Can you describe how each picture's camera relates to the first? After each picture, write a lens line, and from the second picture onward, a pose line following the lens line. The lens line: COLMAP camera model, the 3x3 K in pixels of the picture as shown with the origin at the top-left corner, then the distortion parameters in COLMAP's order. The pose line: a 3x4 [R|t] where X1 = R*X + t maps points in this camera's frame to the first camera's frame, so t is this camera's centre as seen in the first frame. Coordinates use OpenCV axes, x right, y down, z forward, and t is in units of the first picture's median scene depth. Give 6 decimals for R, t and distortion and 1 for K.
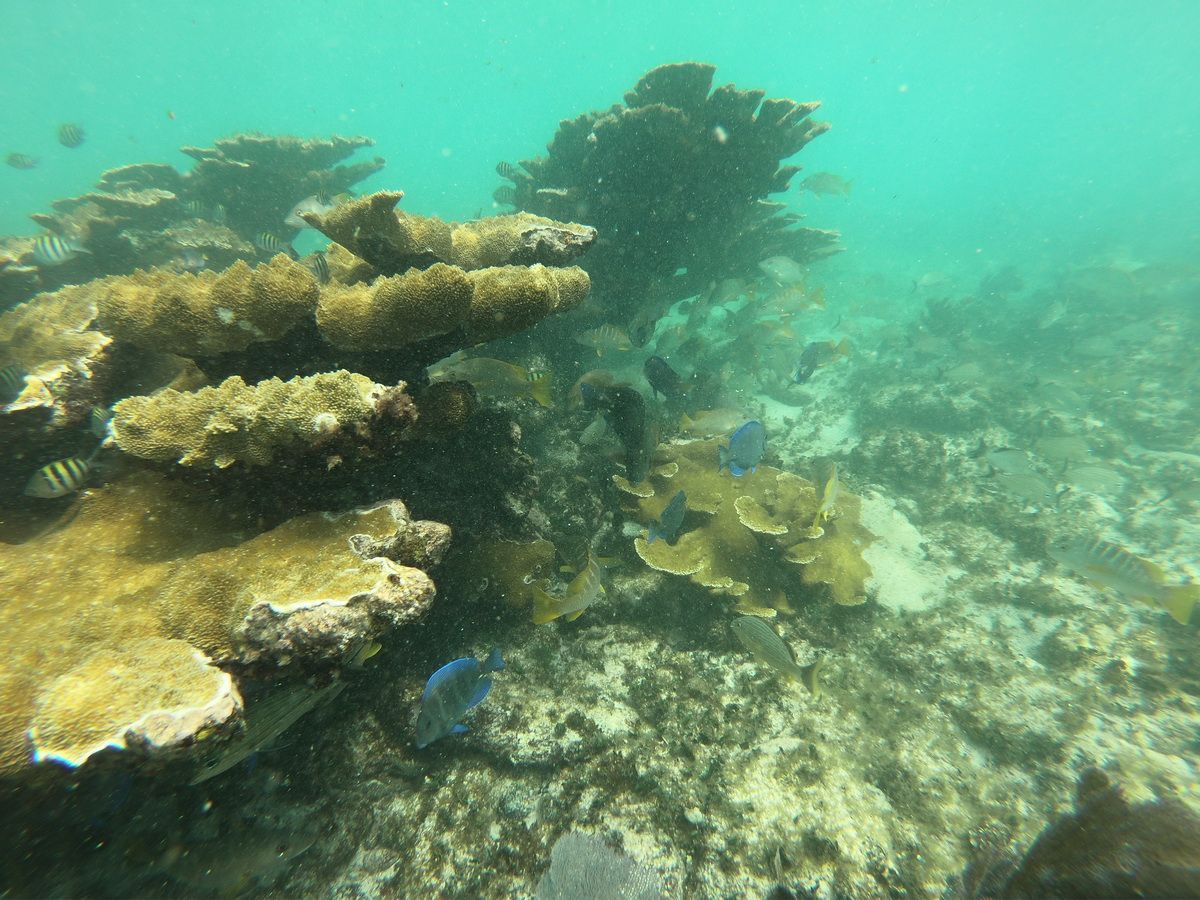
lens RADIAL K [[683.9, 0, 596.6], [0, 683.9, 471.3], [0, 0, 1]] dist [-0.106301, 0.096458]
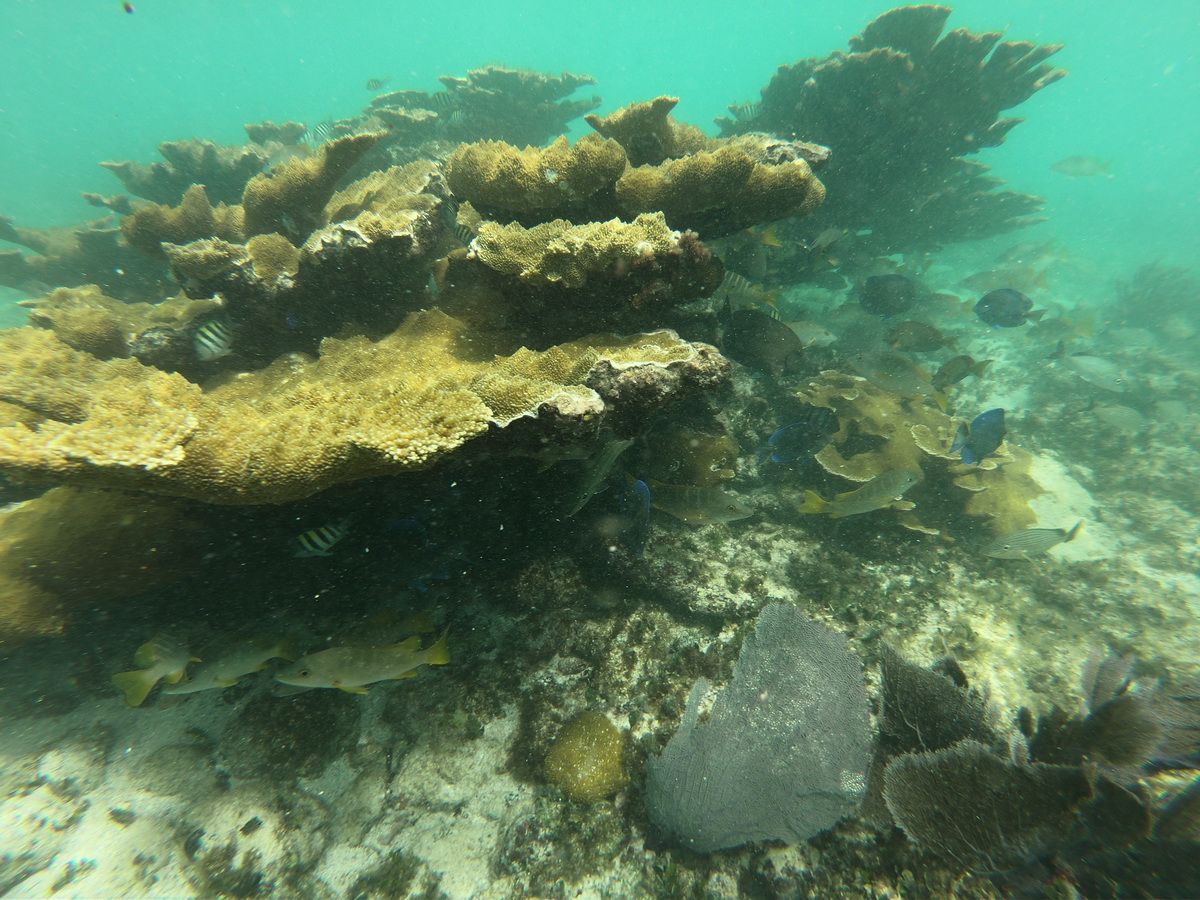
lens RADIAL K [[683.9, 0, 596.6], [0, 683.9, 471.3], [0, 0, 1]] dist [-0.106301, 0.096458]
pose [[0.974524, 0.137622, -0.177096, -0.102924], [-0.130562, 0.990129, 0.050978, 0.152134], [0.182363, -0.026557, 0.982872, -0.159280]]
